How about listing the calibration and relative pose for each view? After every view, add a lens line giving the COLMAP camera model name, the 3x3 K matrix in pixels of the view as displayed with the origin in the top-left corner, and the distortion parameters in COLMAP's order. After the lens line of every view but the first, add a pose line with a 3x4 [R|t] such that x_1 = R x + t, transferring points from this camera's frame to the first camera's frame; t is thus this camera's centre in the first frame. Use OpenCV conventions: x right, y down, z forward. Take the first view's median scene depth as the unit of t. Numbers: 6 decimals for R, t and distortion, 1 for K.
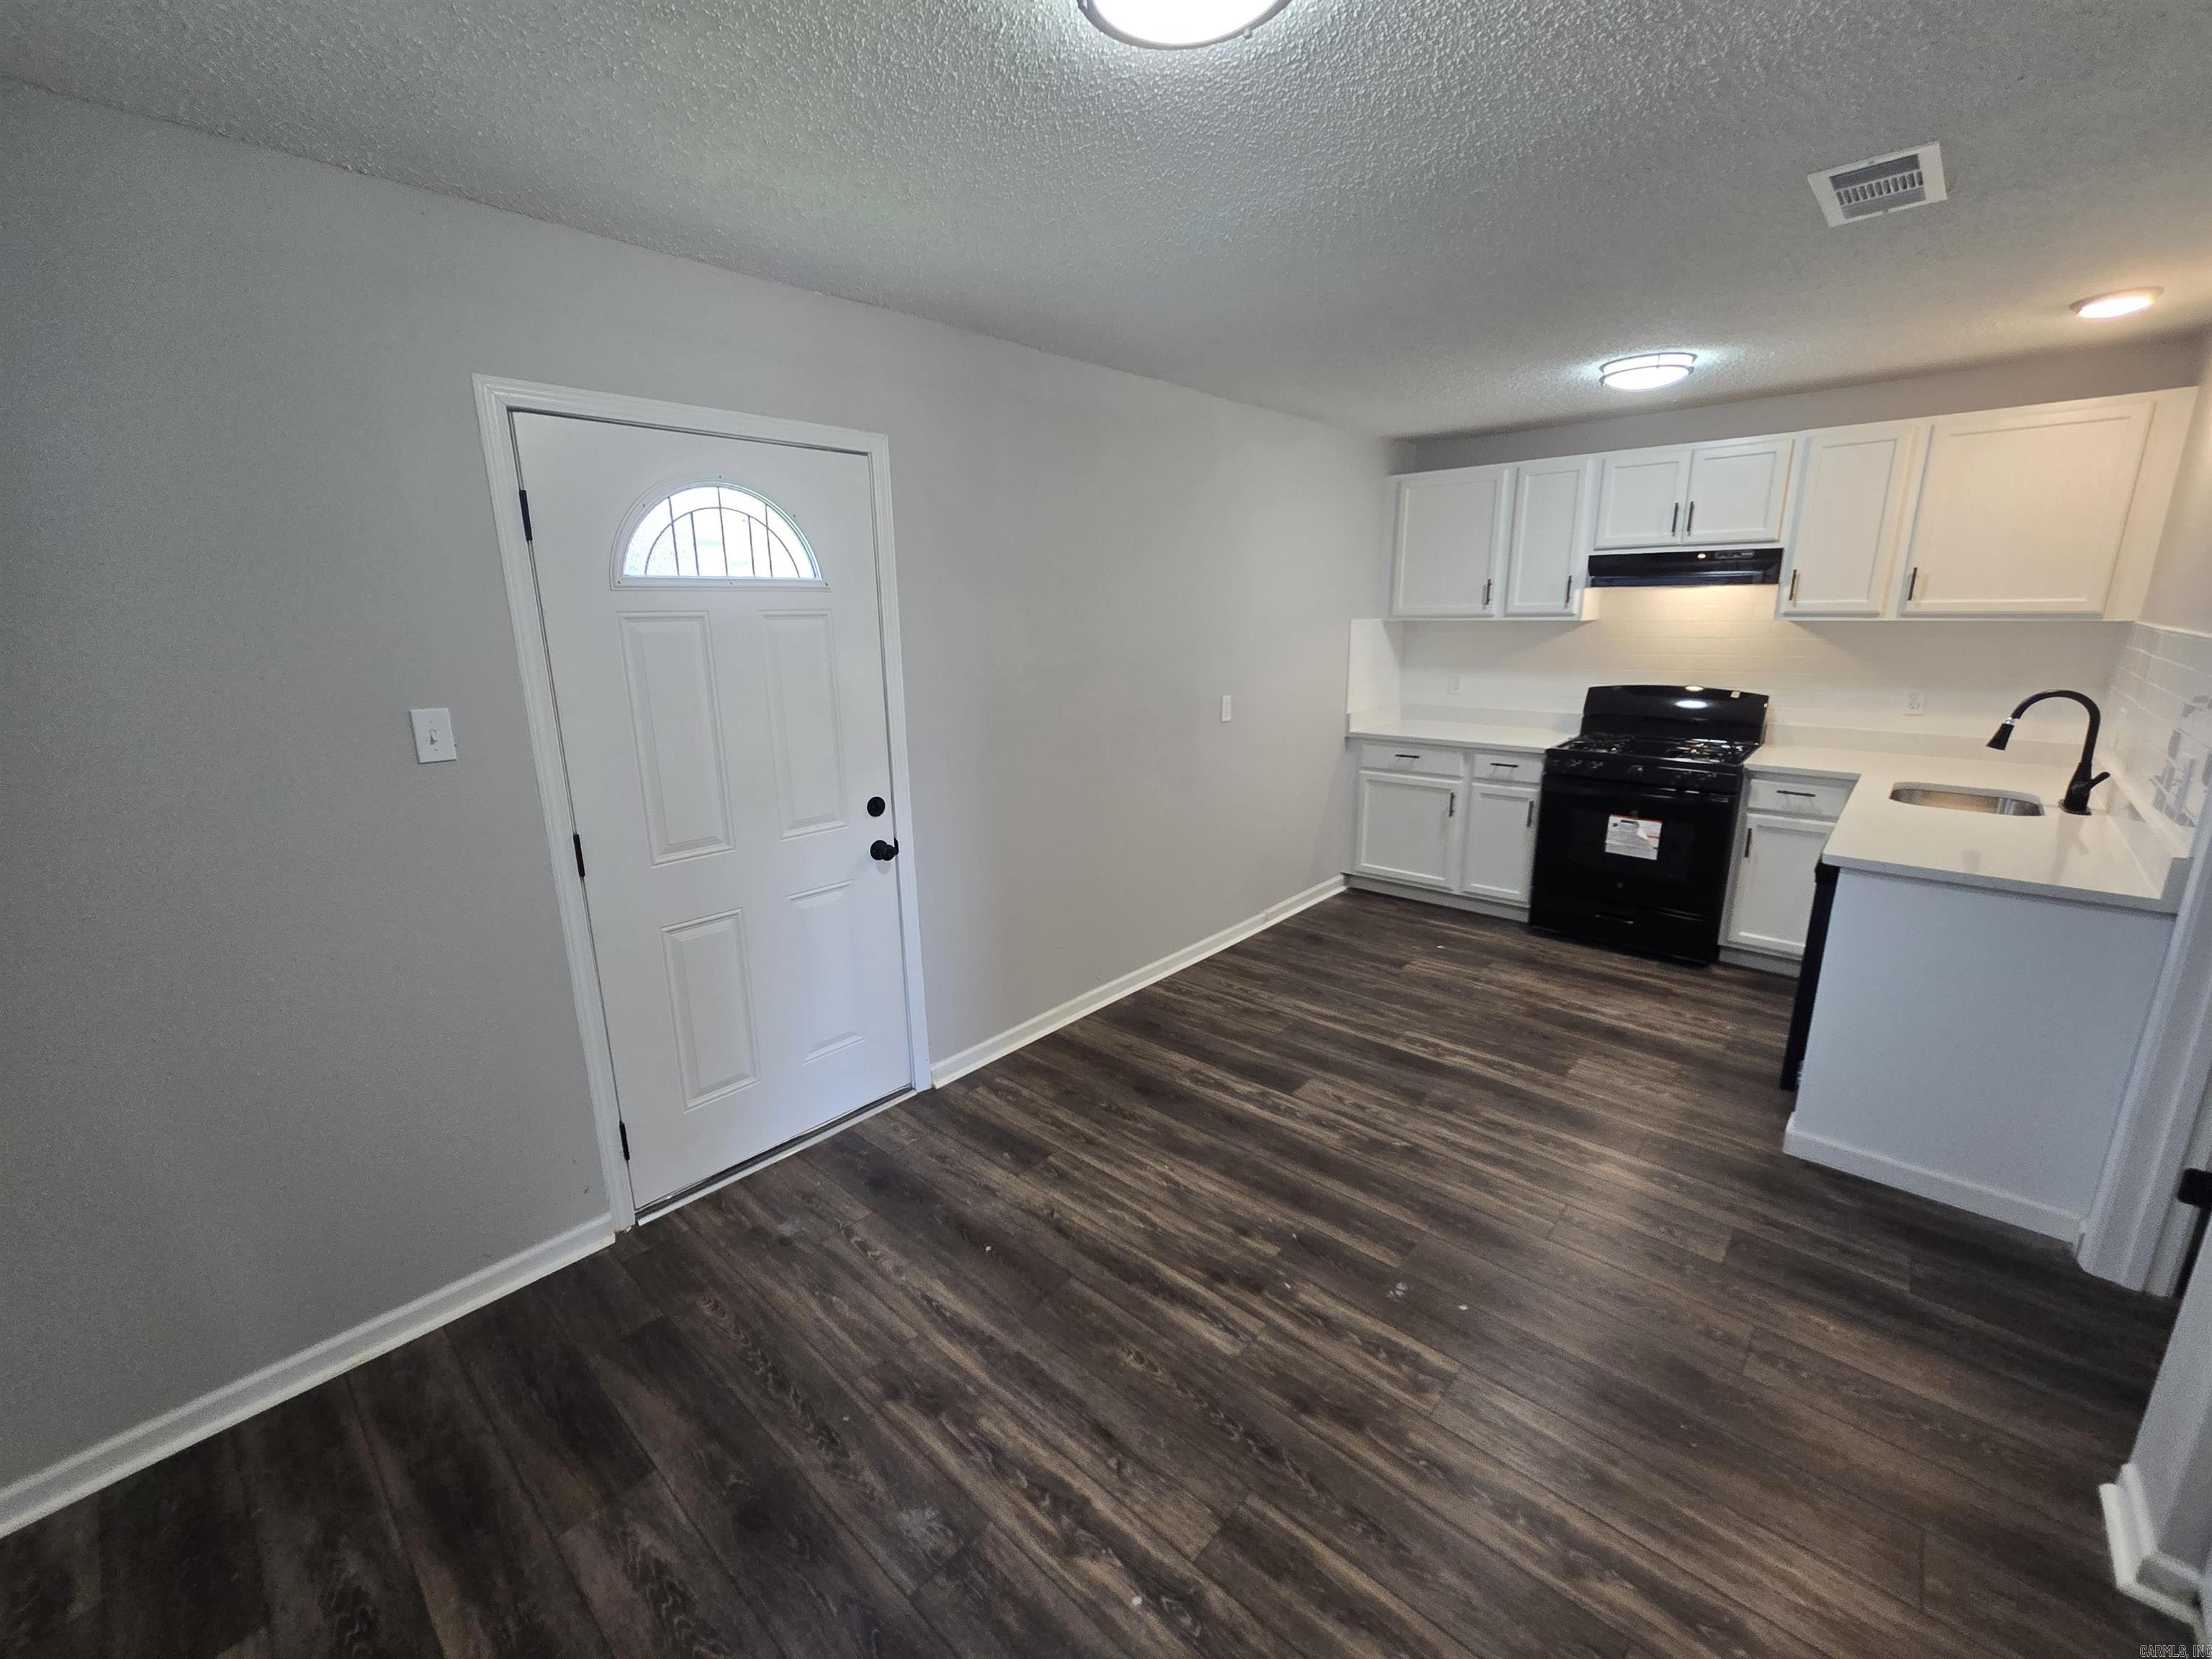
lens RADIAL K [[906.1, 0, 1108.1], [0, 906.1, 828.7], [0, 0, 1]] dist [-0.002199, -0.000811]
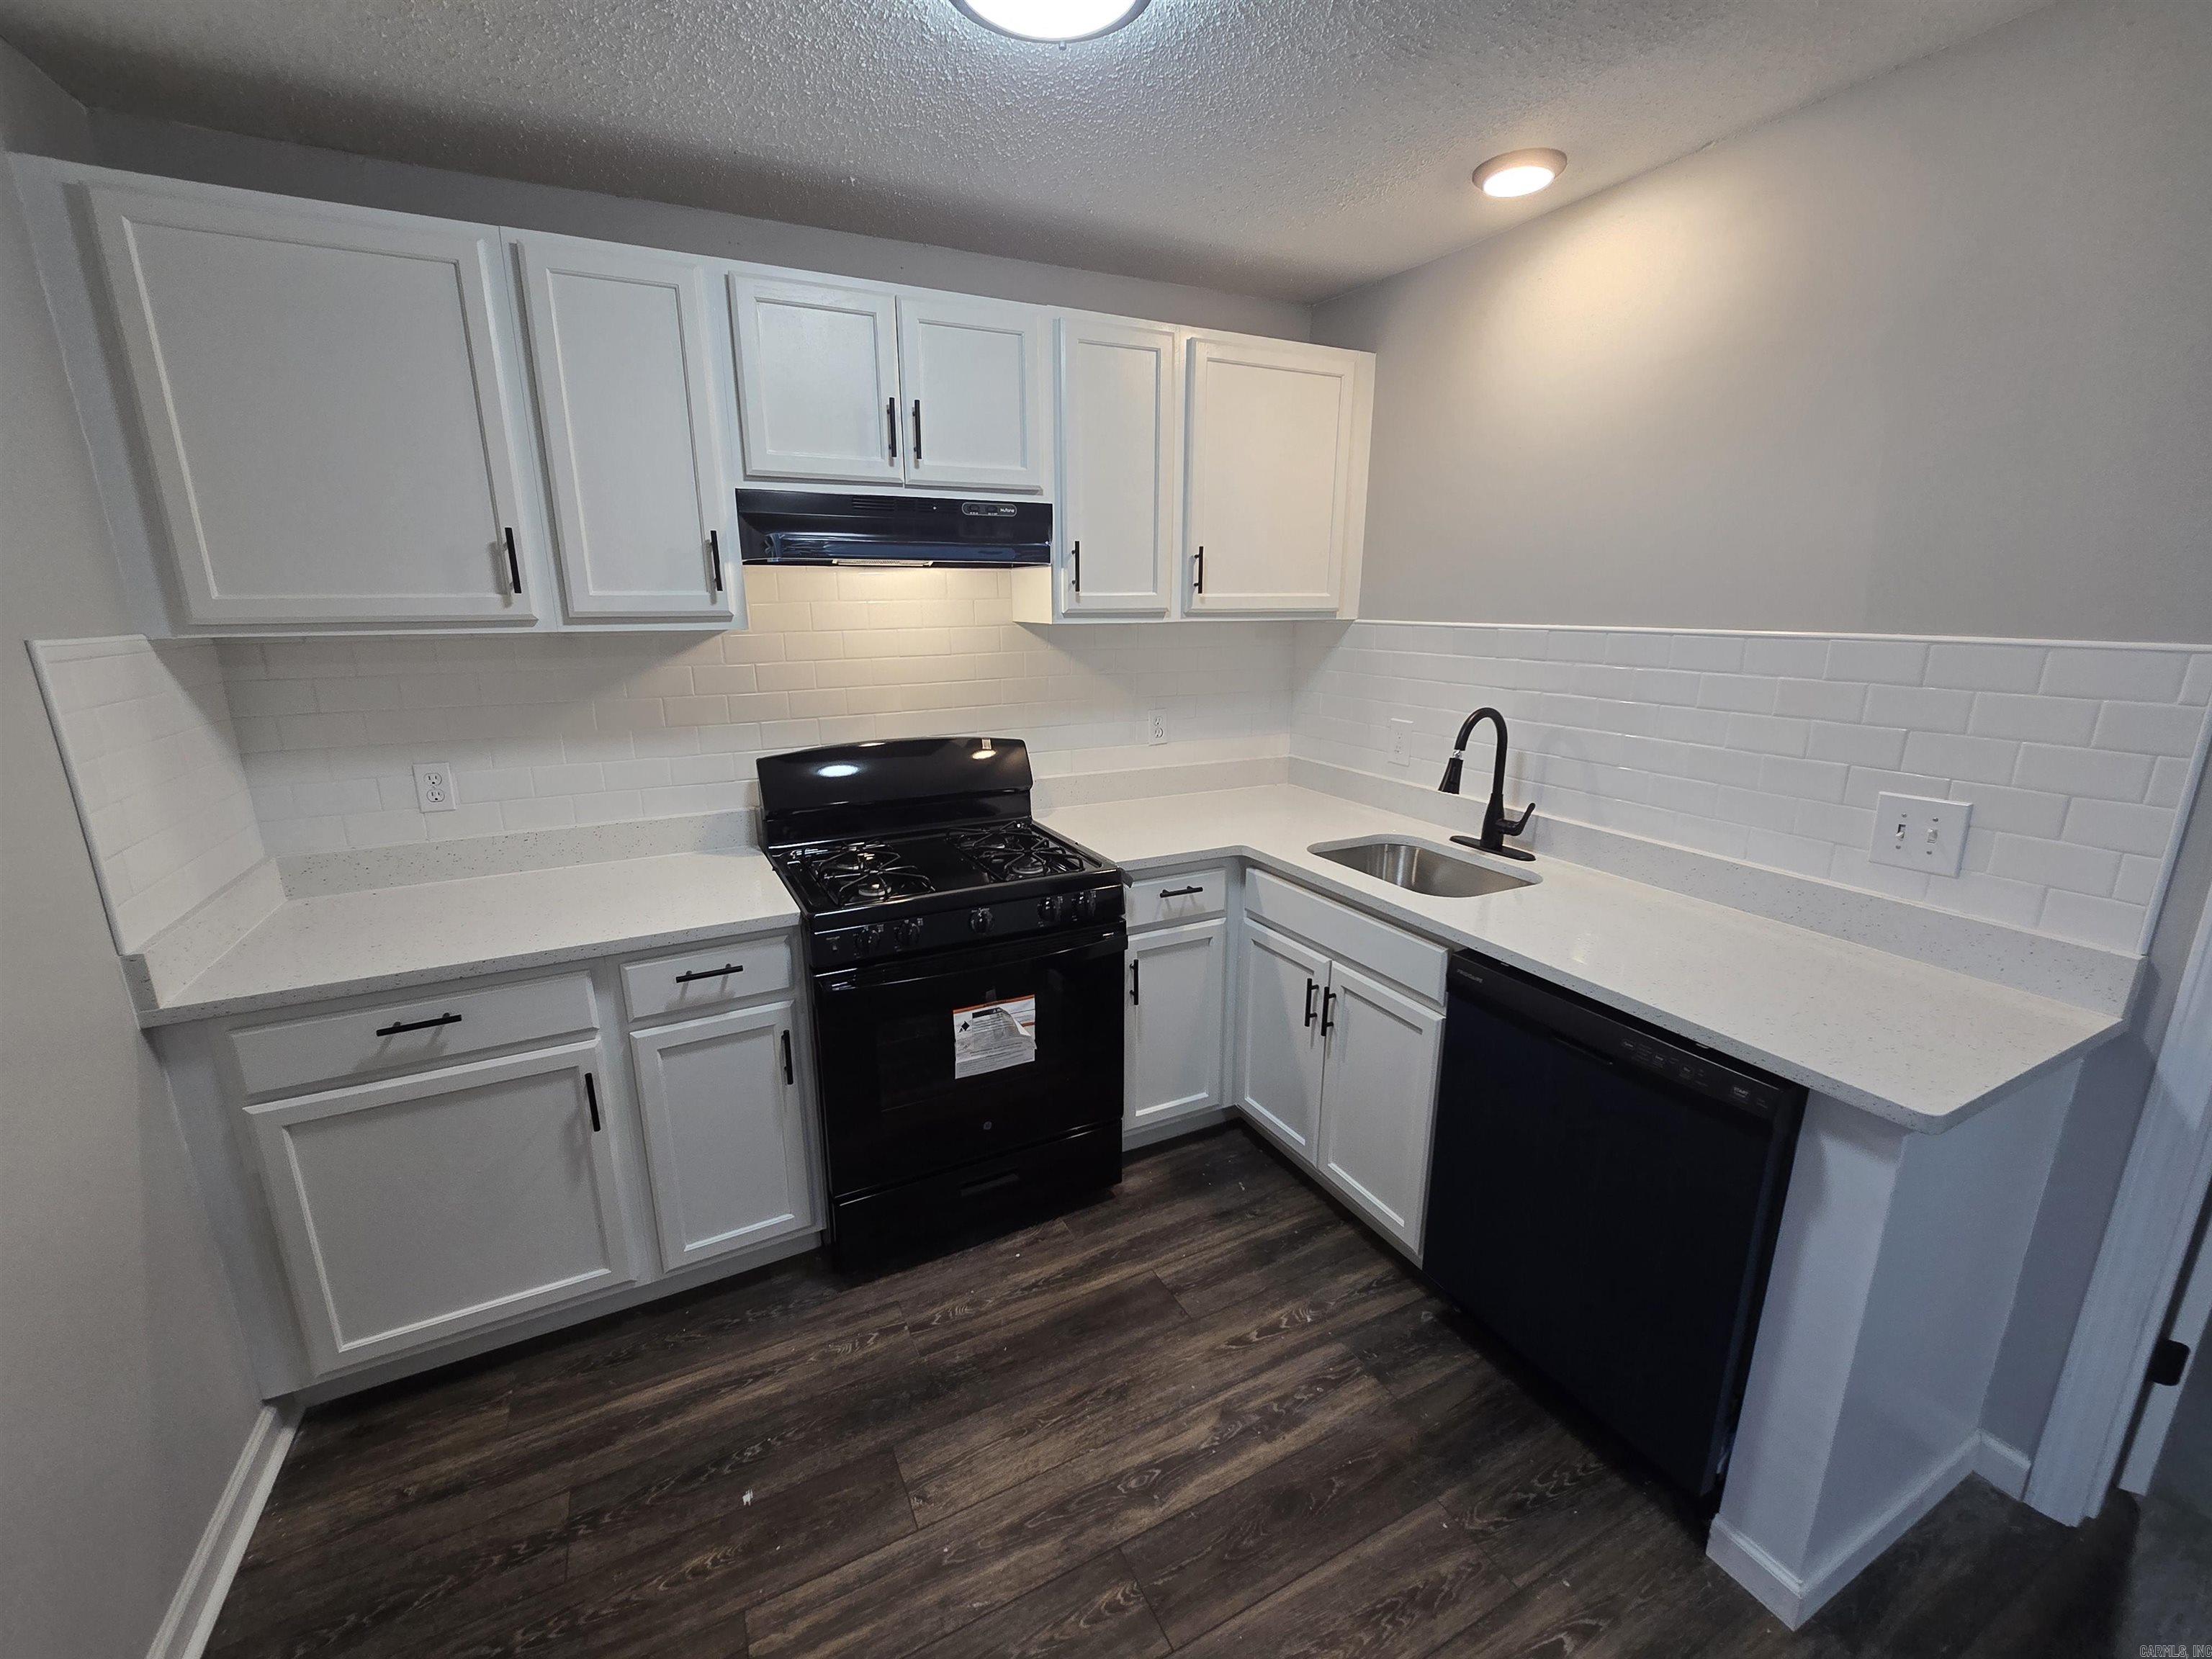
lens RADIAL K [[906.1, 0, 1086.8], [0, 906.1, 836.7], [0, 0, 1]] dist [-0.002199, -0.000811]
pose [[0.367255, -0.221179, 0.903440, 0.156878], [0.222421, 0.964018, 0.145594, -0.178437], [-0.903135, 0.147474, 0.403236, 0.765655]]
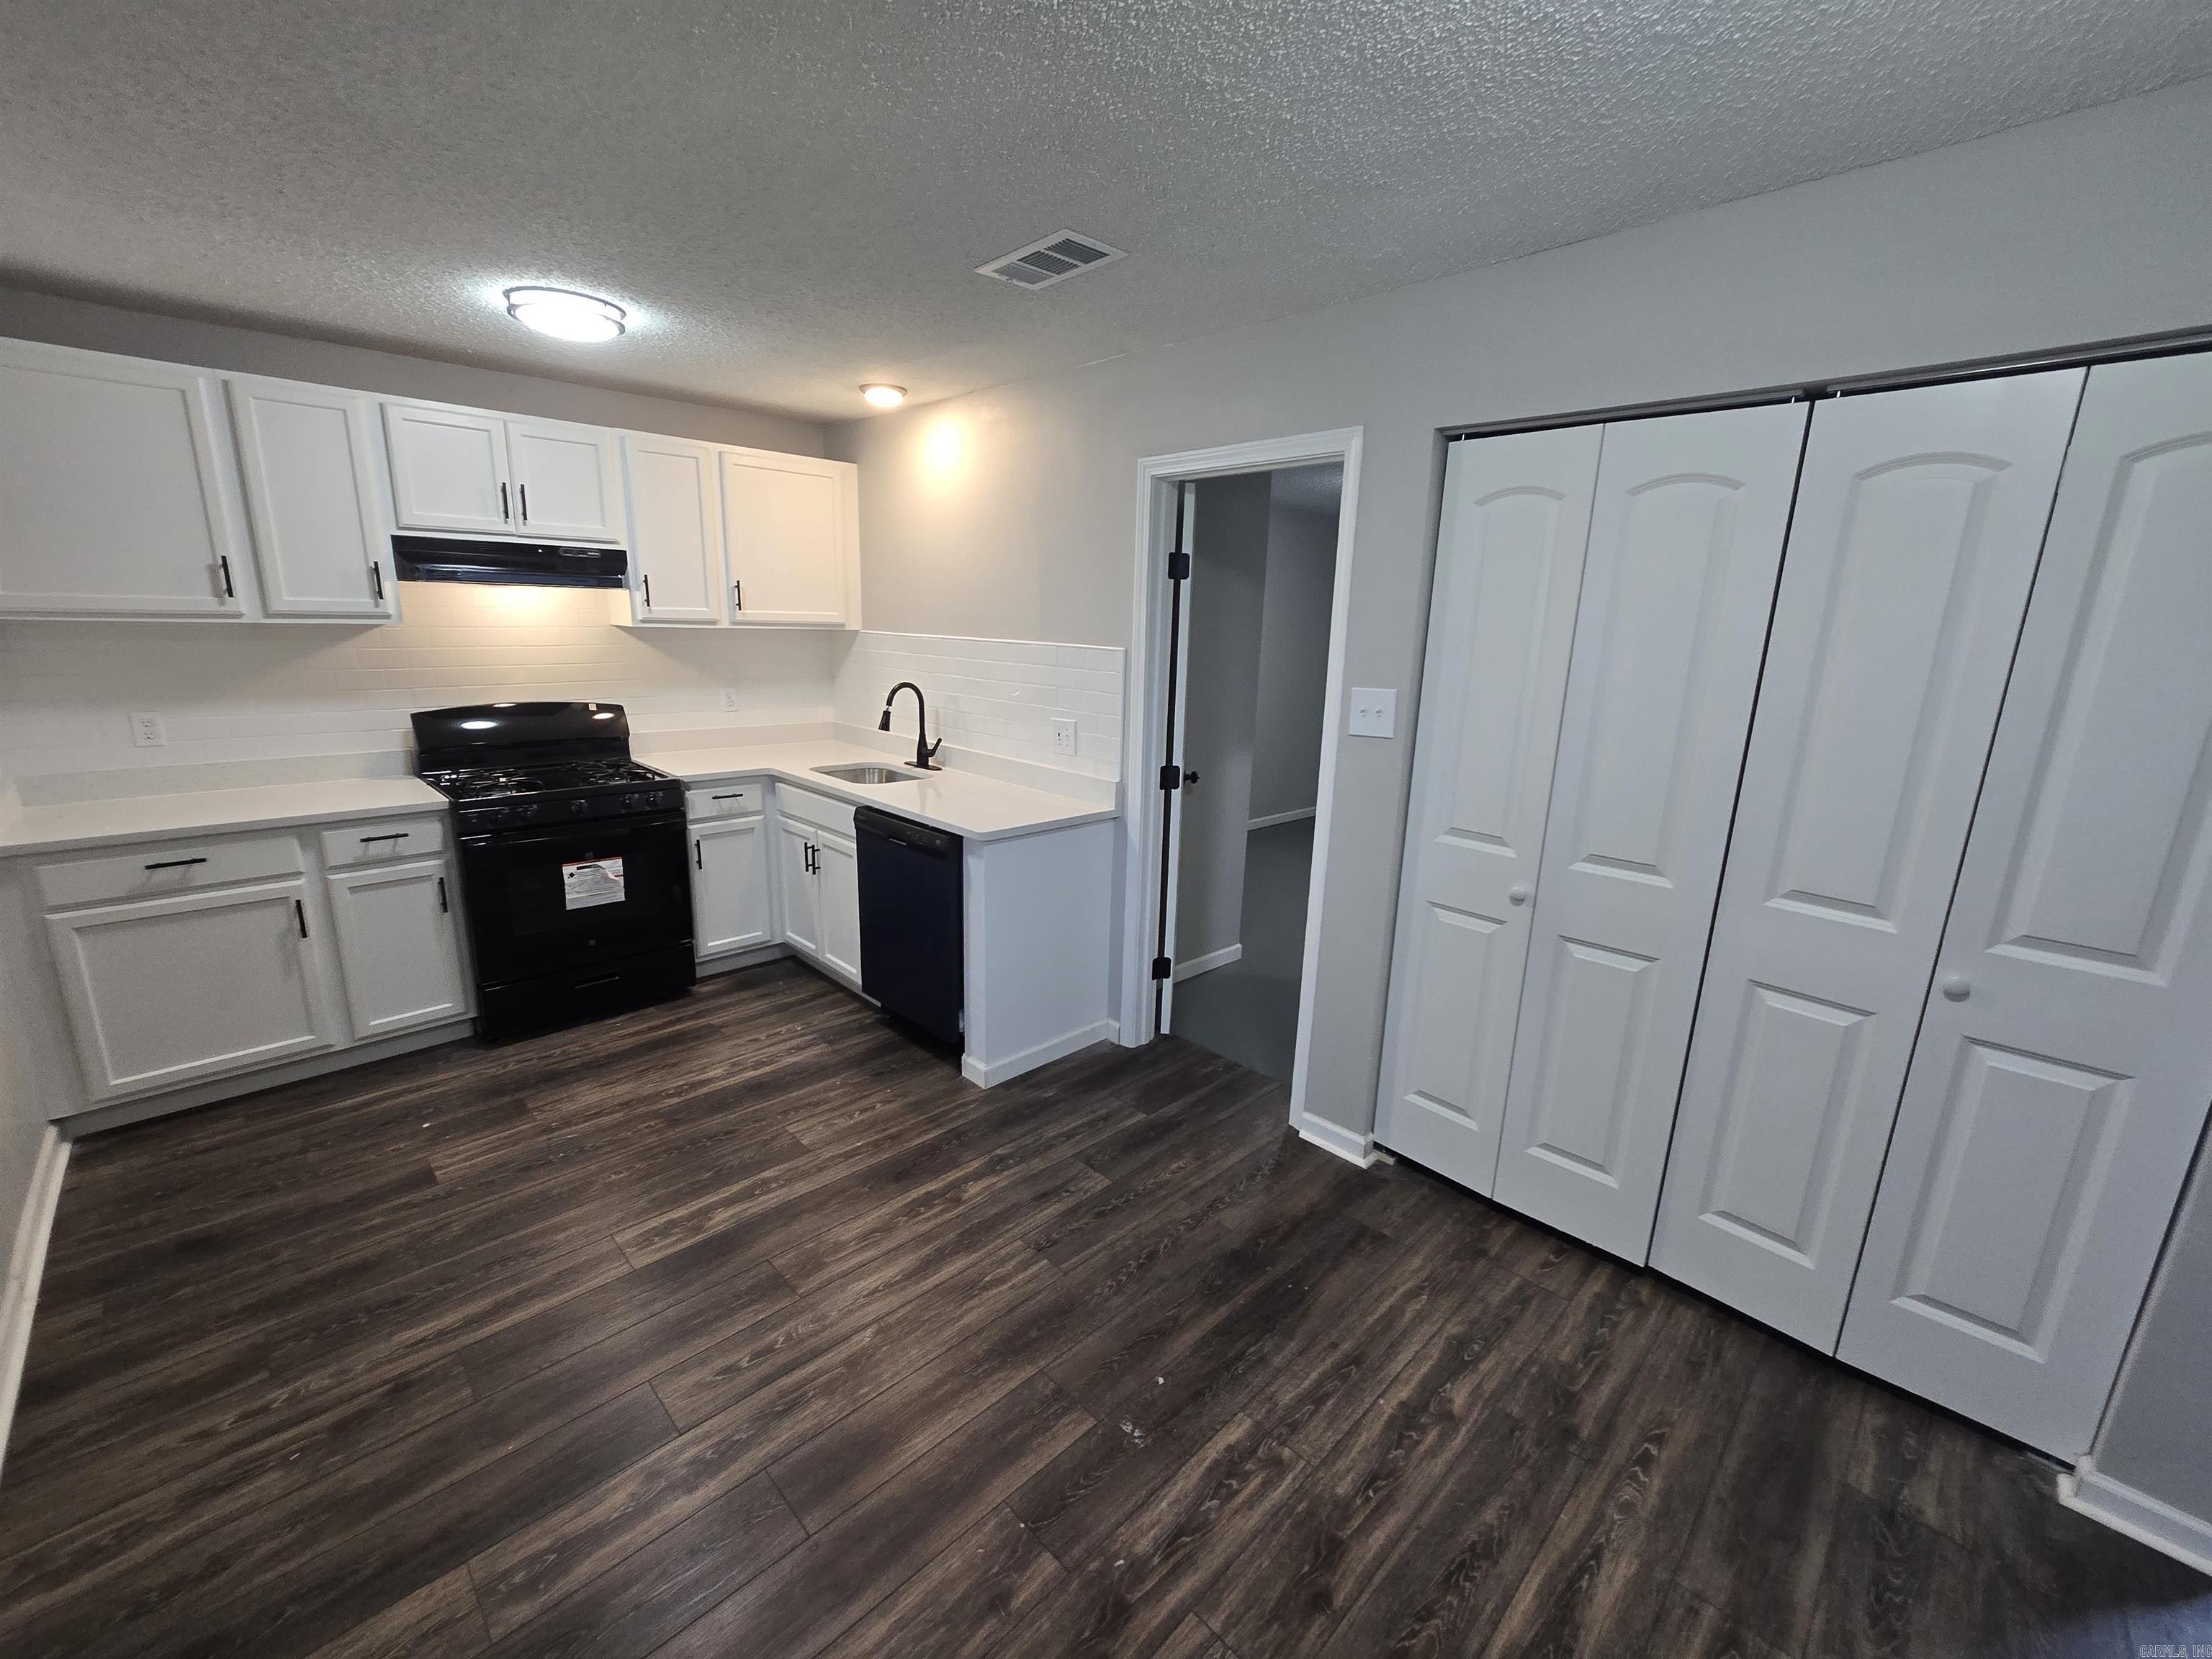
lens RADIAL K [[906.1, 0, 1091.6], [0, 906.1, 831.3], [0, 0, 1]] dist [-0.002199, -0.000811]
pose [[0.064008, -0.215039, 0.974506, -0.215611], [0.210417, 0.957463, 0.197457, -0.112476], [-0.975514, 0.192414, 0.106533, 0.475950]]
